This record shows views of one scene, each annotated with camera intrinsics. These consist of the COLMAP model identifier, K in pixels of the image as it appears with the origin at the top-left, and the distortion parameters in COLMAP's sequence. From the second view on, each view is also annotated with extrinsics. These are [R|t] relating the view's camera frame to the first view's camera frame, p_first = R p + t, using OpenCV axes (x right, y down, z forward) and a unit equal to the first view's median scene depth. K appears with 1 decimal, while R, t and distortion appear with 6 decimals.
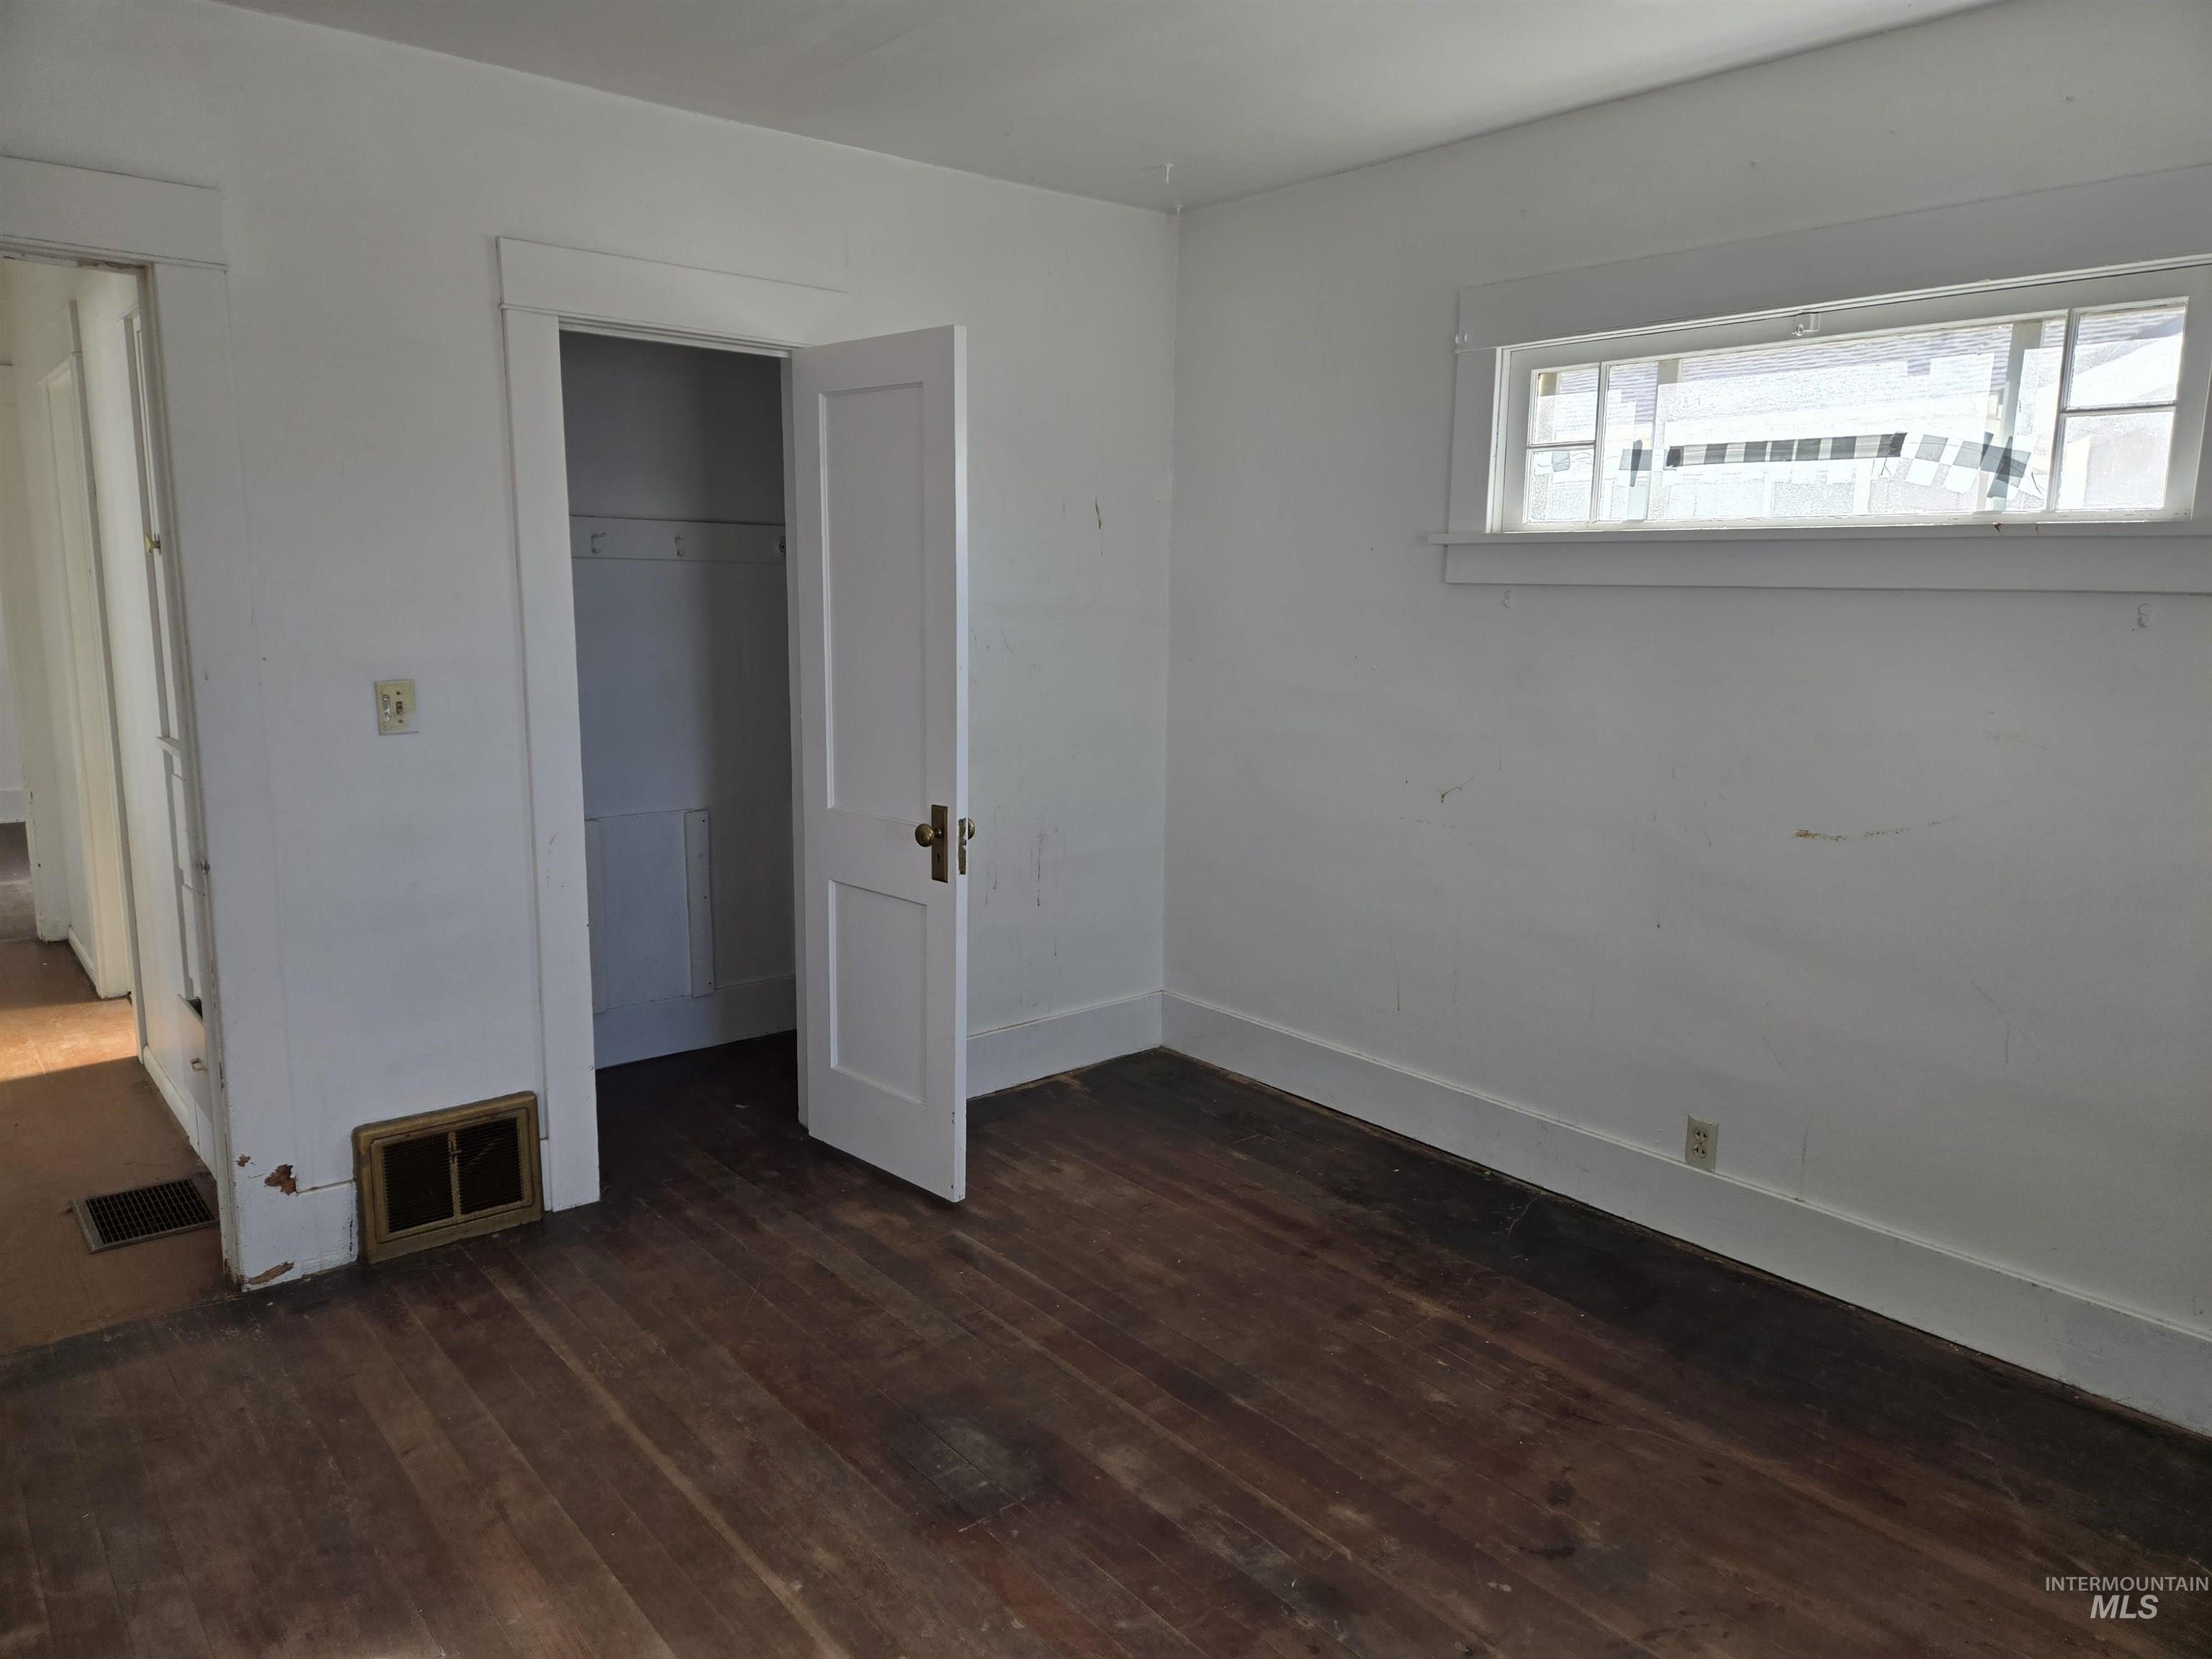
lens RADIAL K [[1475.6, 0, 1102.0], [0, 1475.6, 819.2], [0, 0, 1]] dist [0.083588, -0.072951]
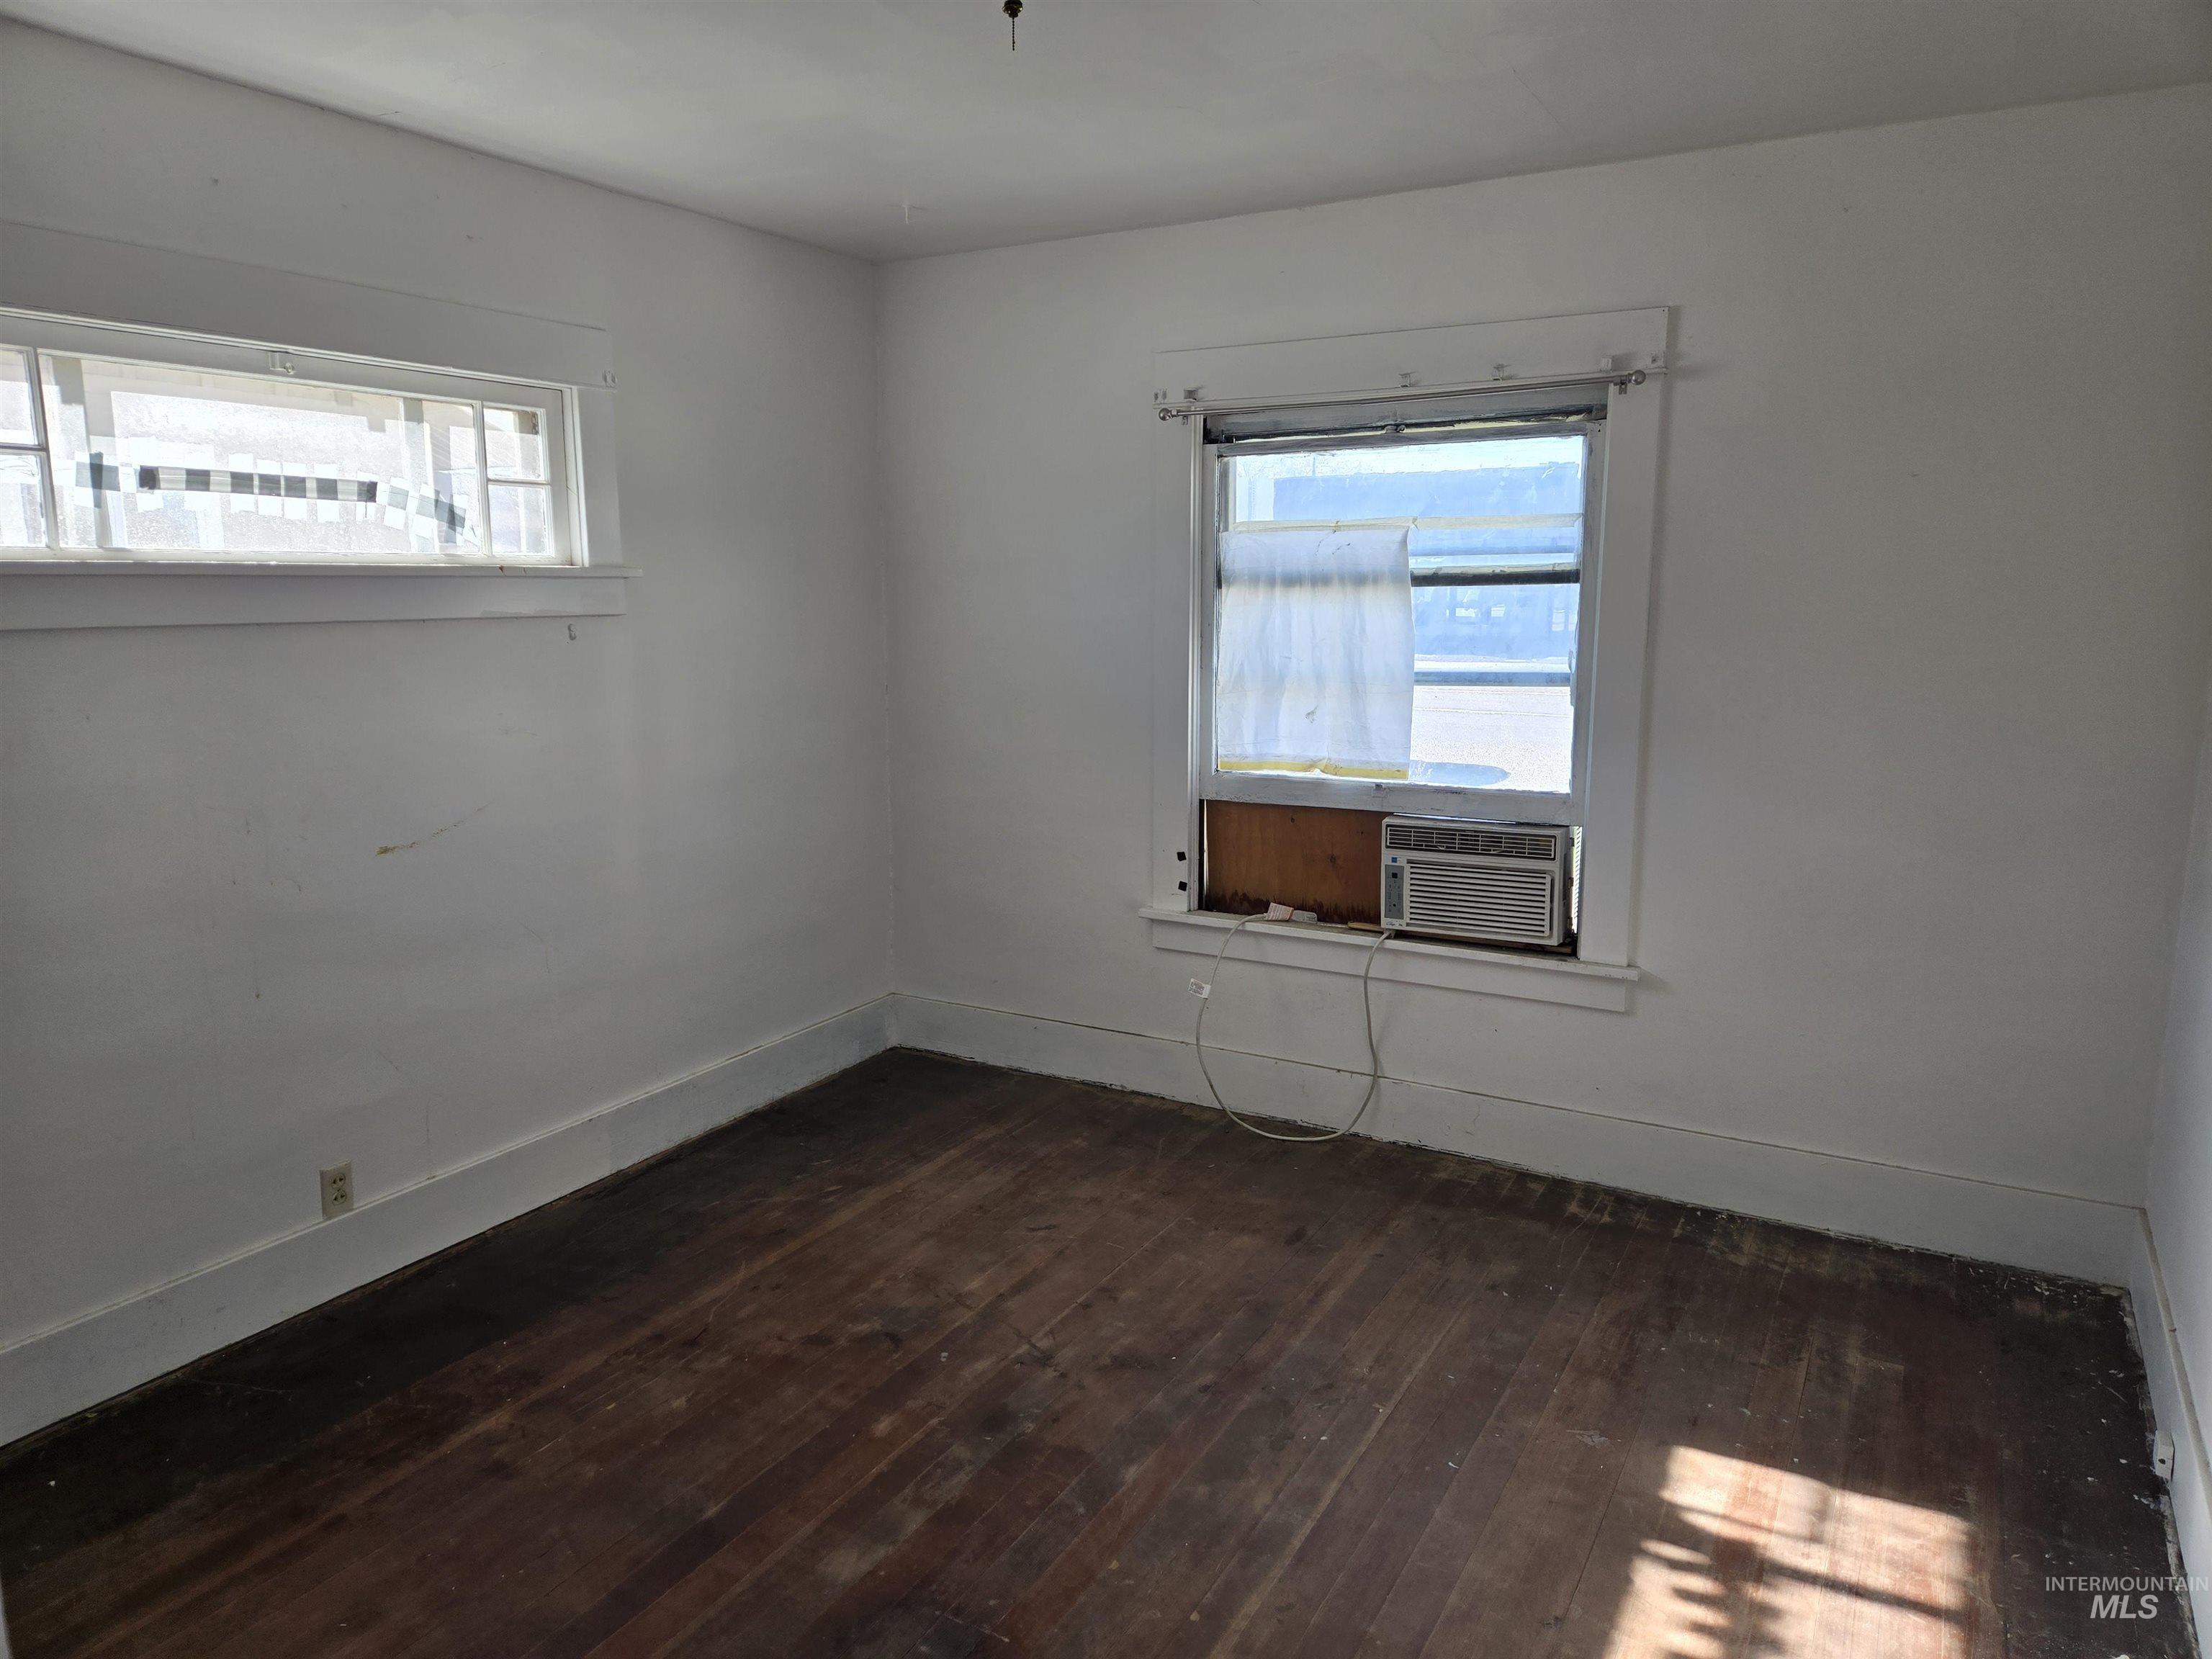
lens RADIAL K [[1460.1, 0, 1095.1], [0, 1460.1, 812.8], [0, 0, 1]] dist [0.076326, -0.058692]
pose [[-0.333631, -0.159684, 0.929081, -0.724015], [0.157726, 0.962201, 0.222015, -0.182342], [-0.929415, 0.220612, -0.295834, 0.893600]]
